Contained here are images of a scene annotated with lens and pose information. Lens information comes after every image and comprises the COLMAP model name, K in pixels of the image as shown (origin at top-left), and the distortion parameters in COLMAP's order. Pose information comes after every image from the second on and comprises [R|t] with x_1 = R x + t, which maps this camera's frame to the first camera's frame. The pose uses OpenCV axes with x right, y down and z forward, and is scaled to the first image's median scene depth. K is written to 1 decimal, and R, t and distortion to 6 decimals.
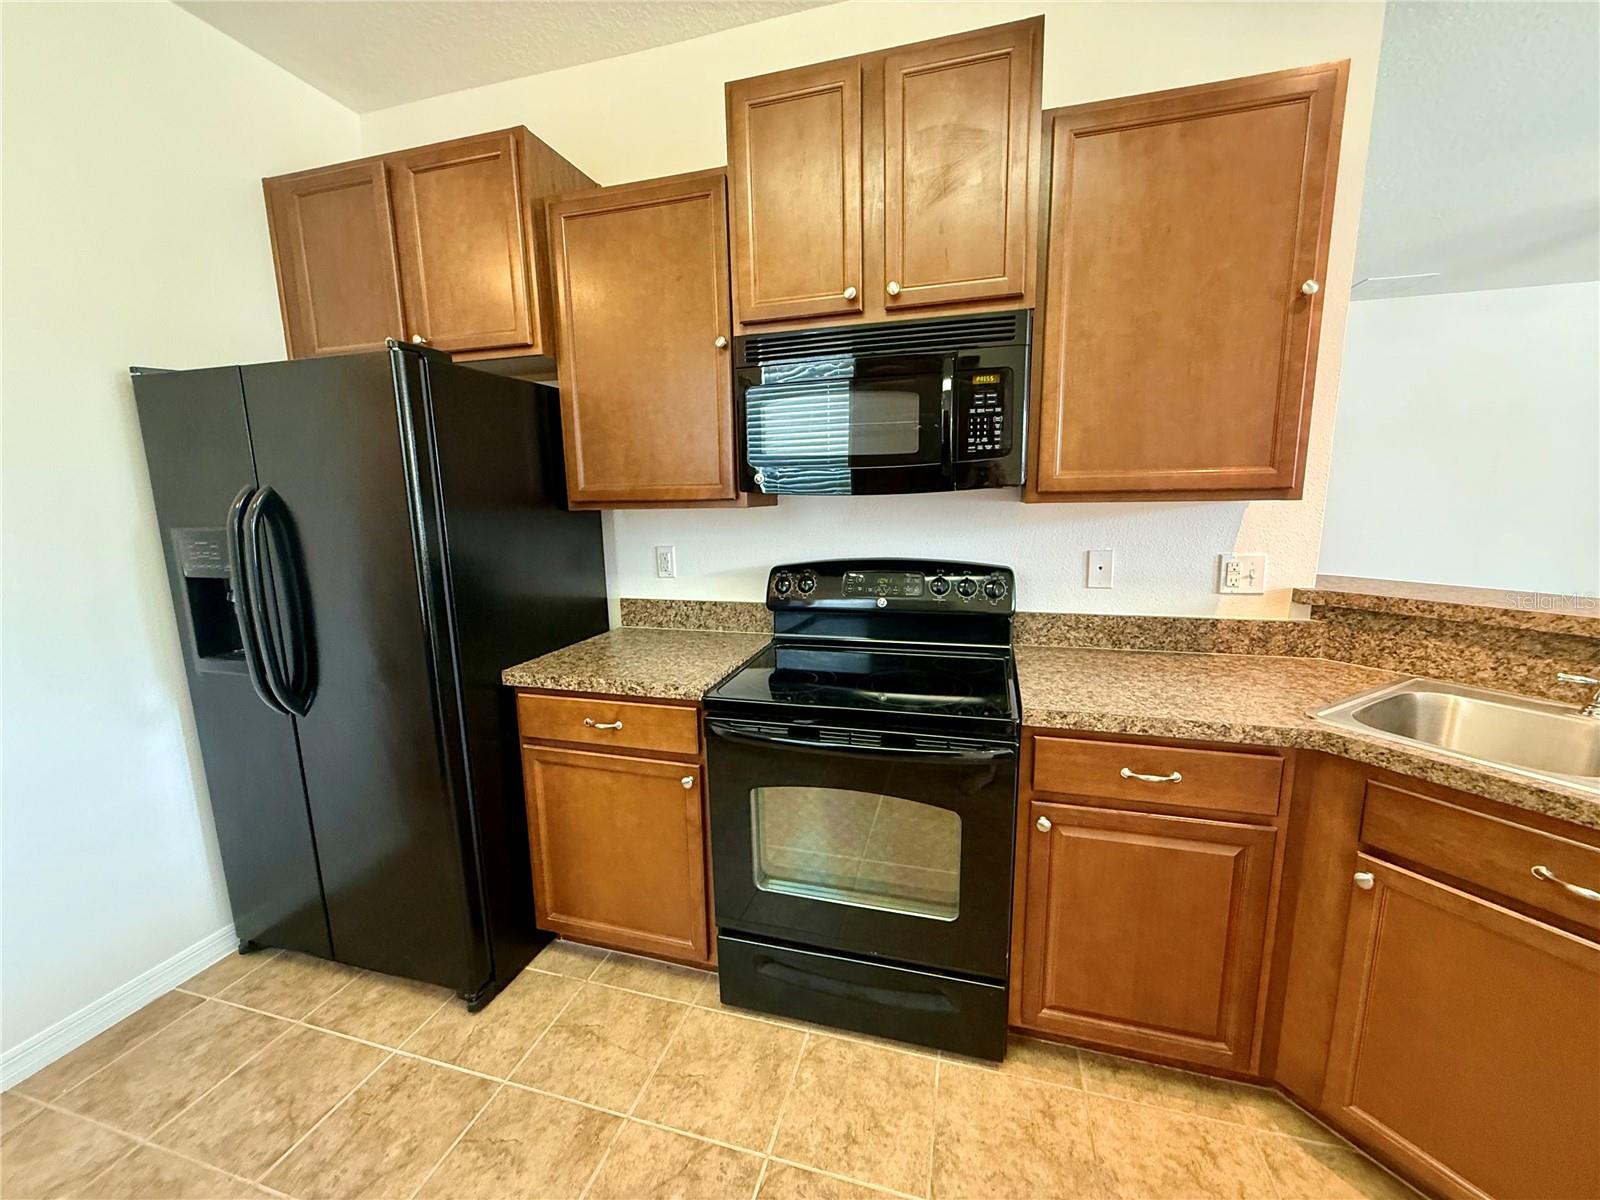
lens RADIAL K [[638.6, 0, 800.0], [0, 638.6, 600.0], [0, 0, 1]] dist [0.000566, 0.000191]
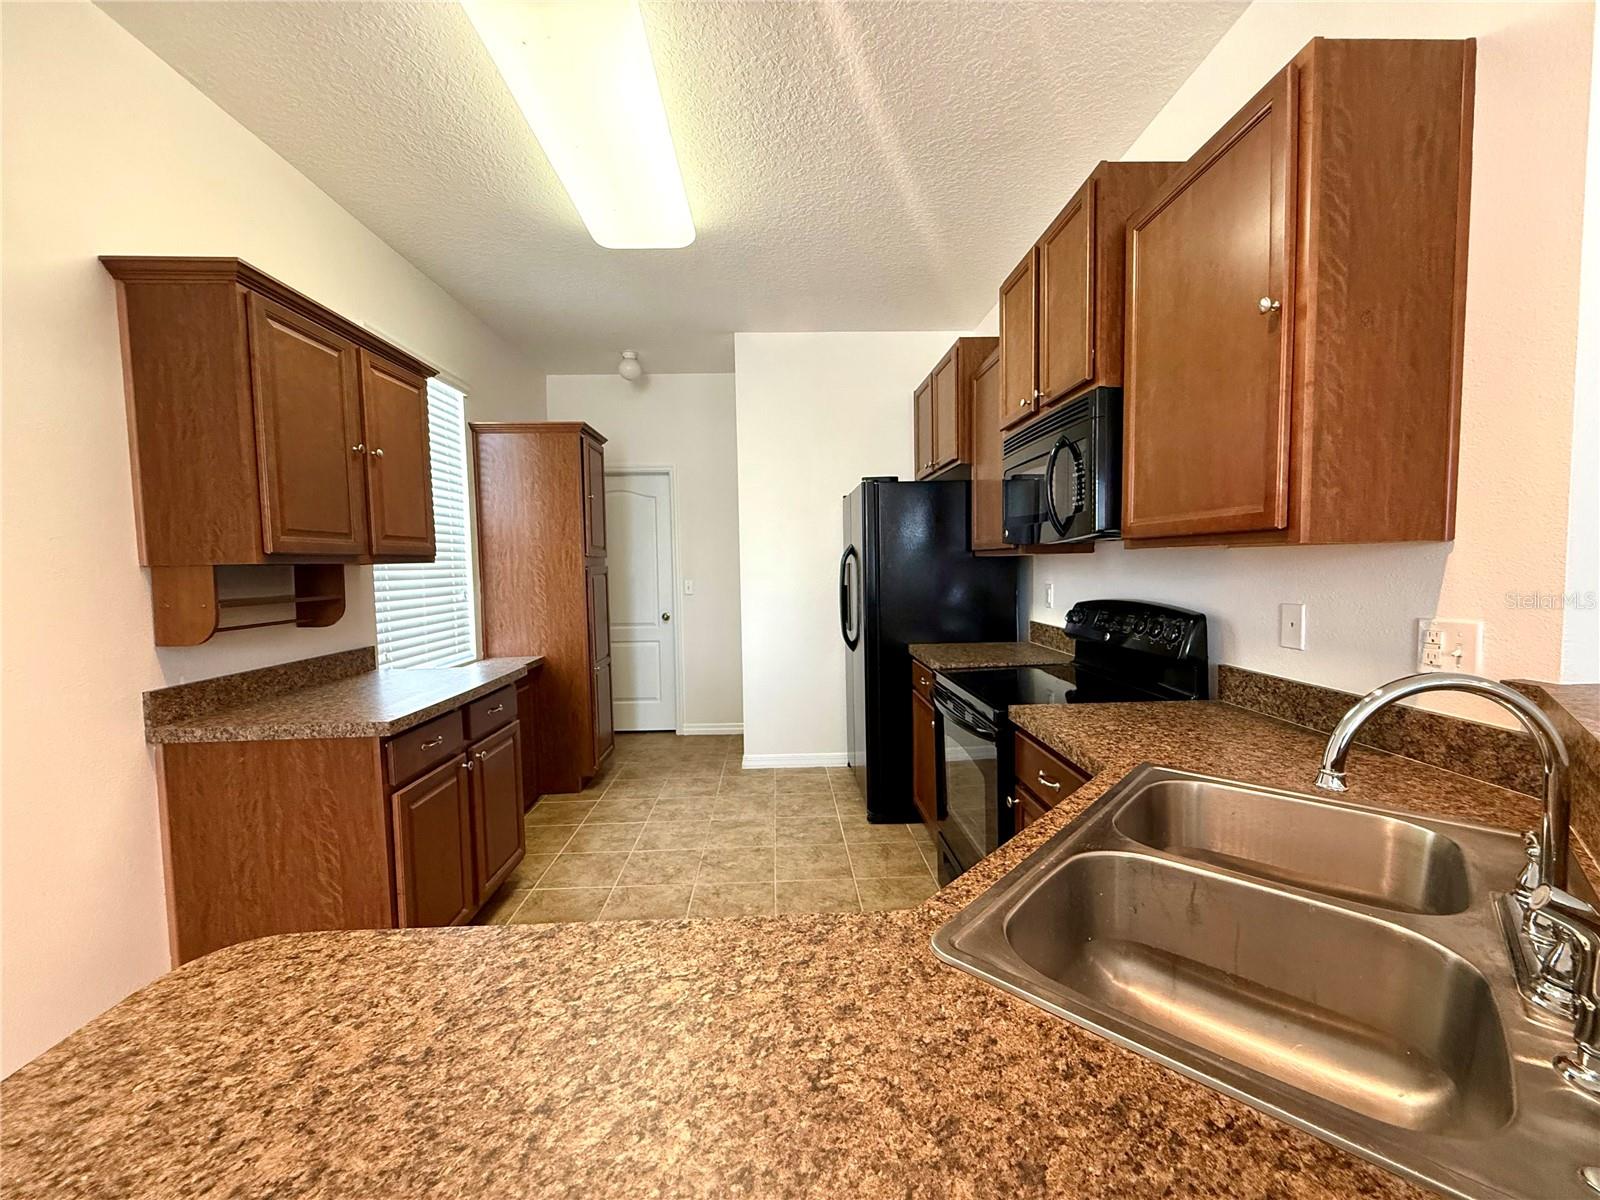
lens RADIAL K [[638.6, 0, 800.0], [0, 638.6, 600.0], [0, 0, 1]] dist [0.000566, 0.000191]
pose [[0.315274, 0.066380, -0.946676, 1.167706], [-0.143575, 0.989405, 0.021561, -0.007781], [0.938077, 0.129121, 0.321464, 0.128400]]
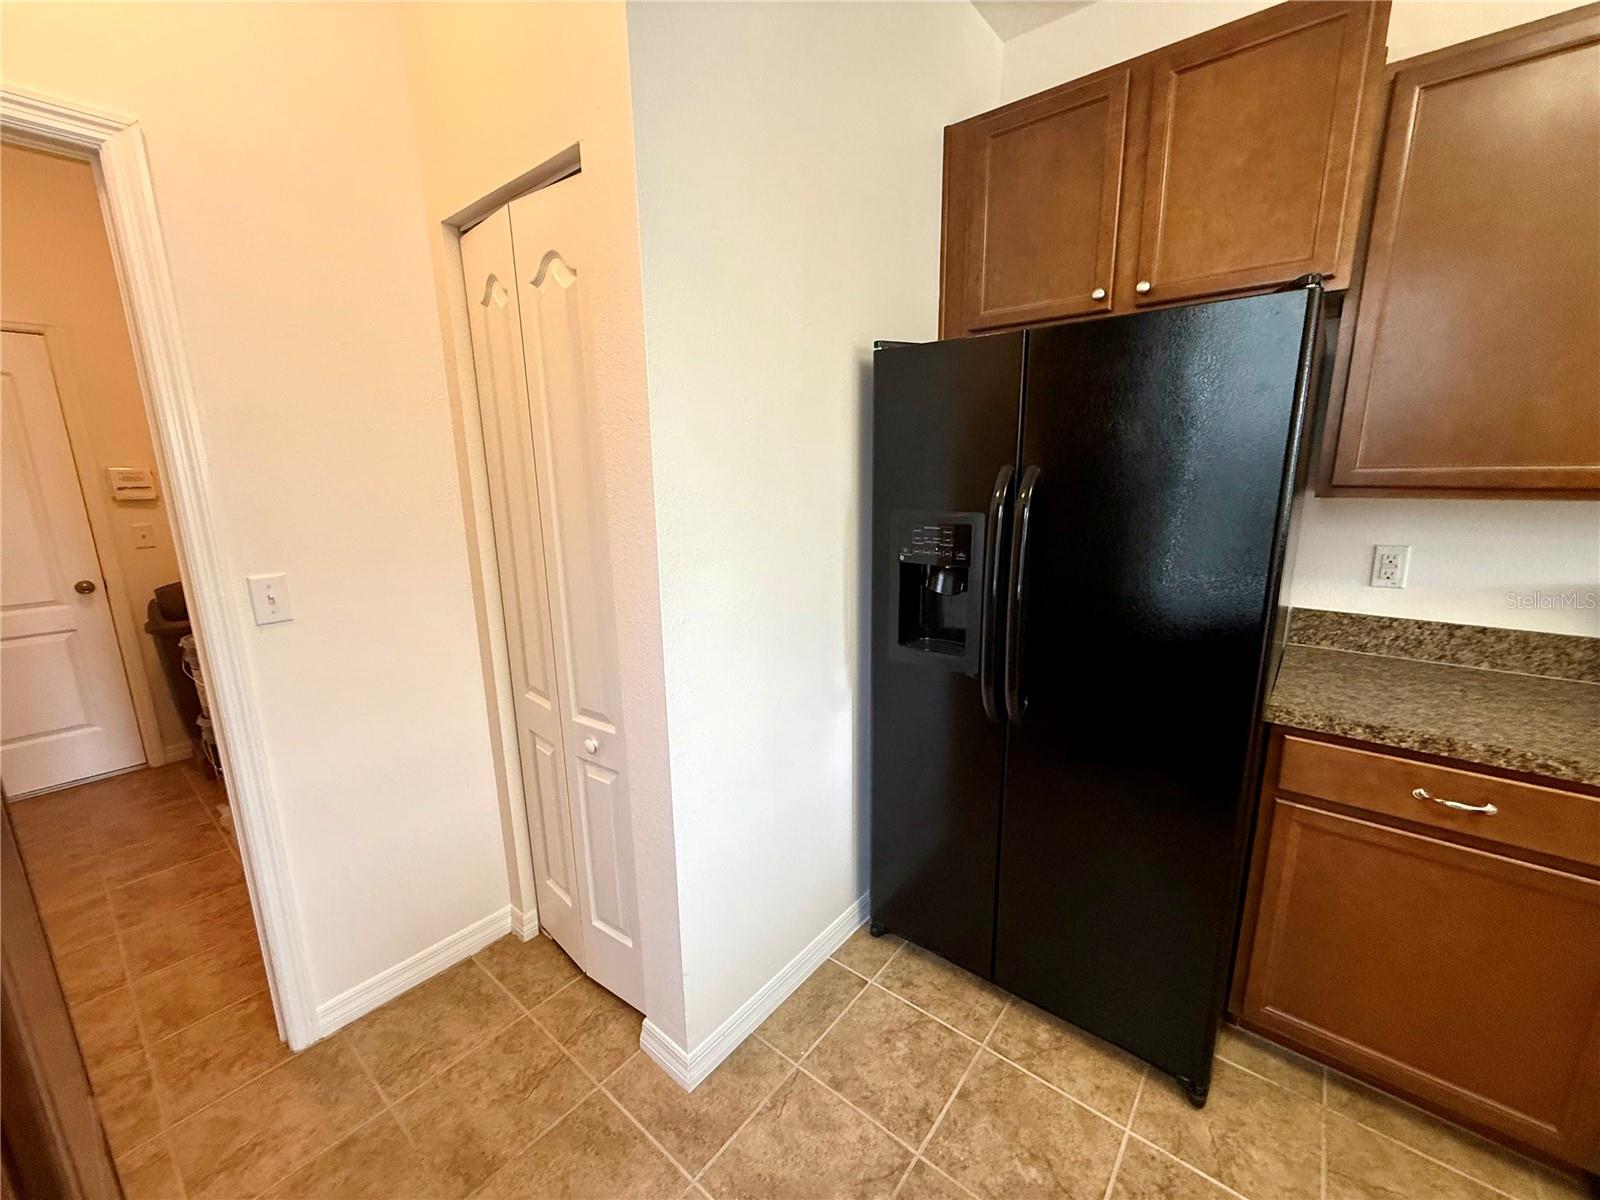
lens RADIAL K [[641.8, 0, 800.0], [0, 641.8, 600.0], [0, 0, 1]] dist [0.001944, 0.000258]
pose [[0.920289, 0.084755, -0.381949, -0.732973], [-0.065642, 0.995864, 0.062823, -0.029929], [0.385694, -0.032744, 0.922045, 0.052841]]
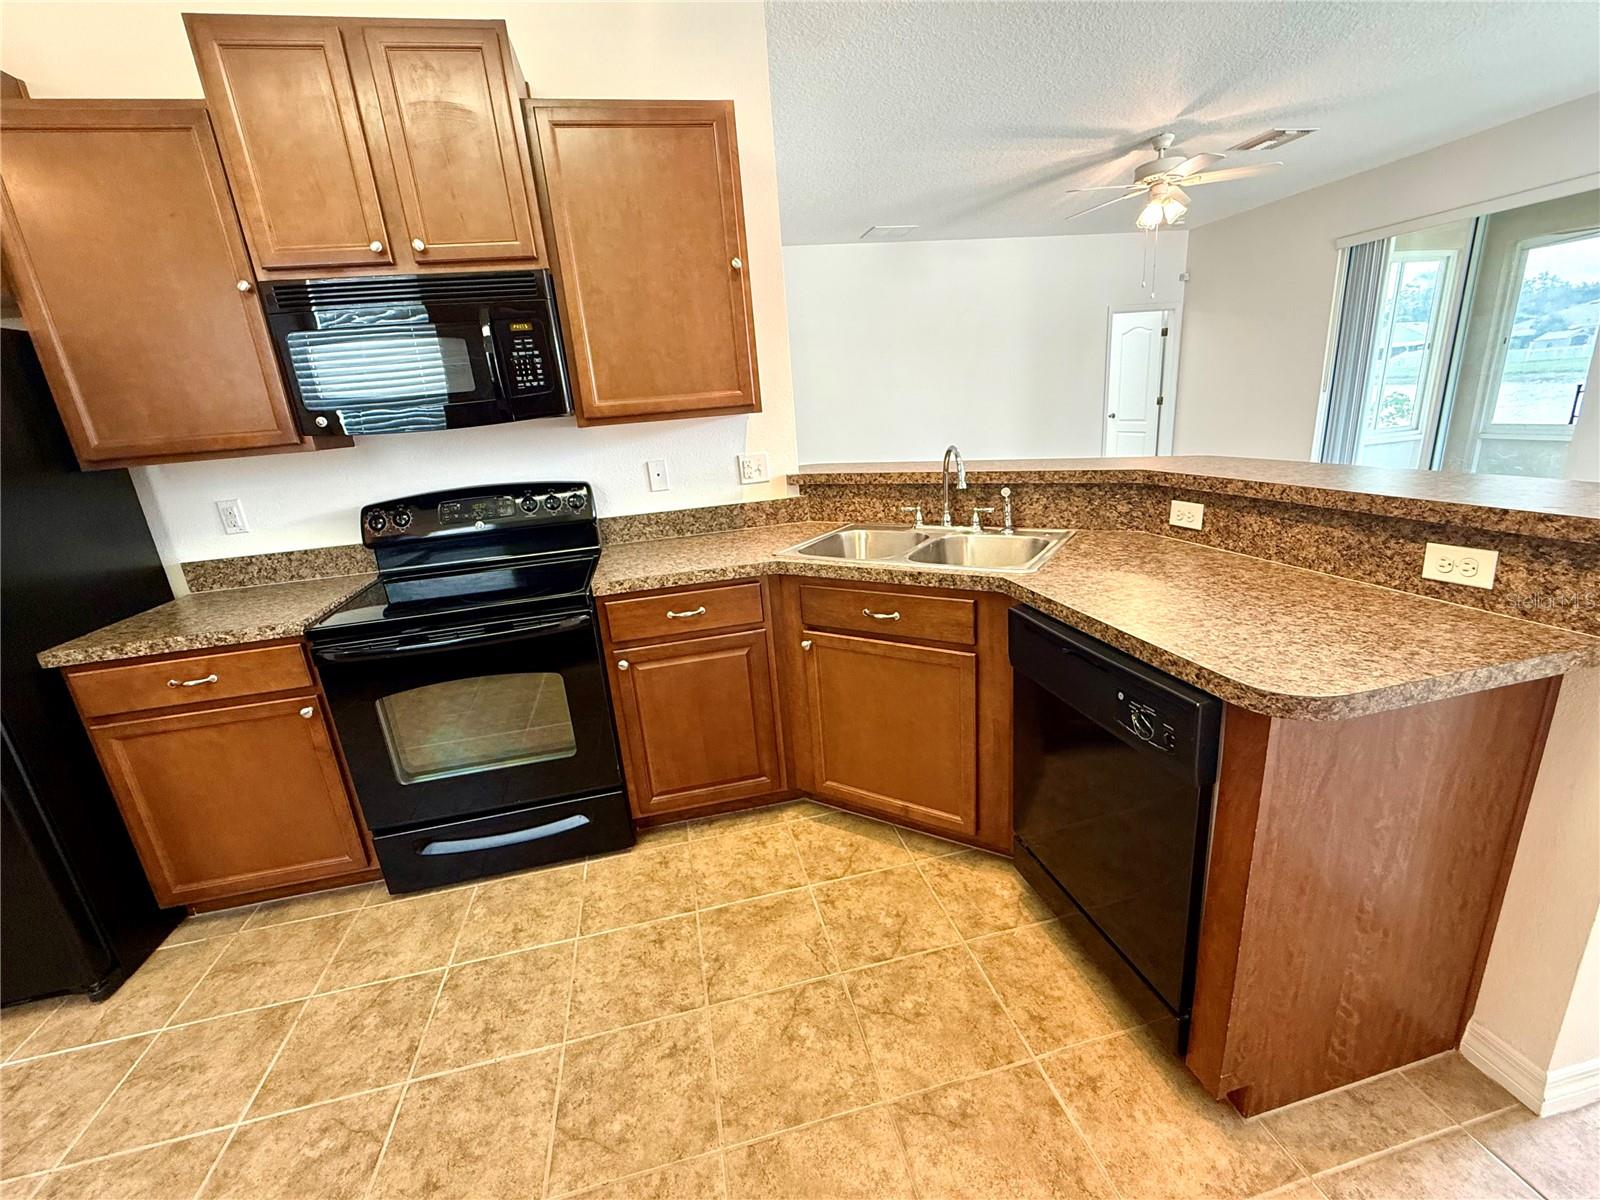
lens RADIAL K [[668.5, 0, 796.6], [0, 668.5, 600.7], [0, 0, 1]] dist [0.000503, -0.000266]
pose [[0.876709, -0.185586, 0.443778, 0.079931], [0.140871, 0.981185, 0.132028, 0.065341], [-0.459931, -0.053234, 0.886358, -0.359218]]
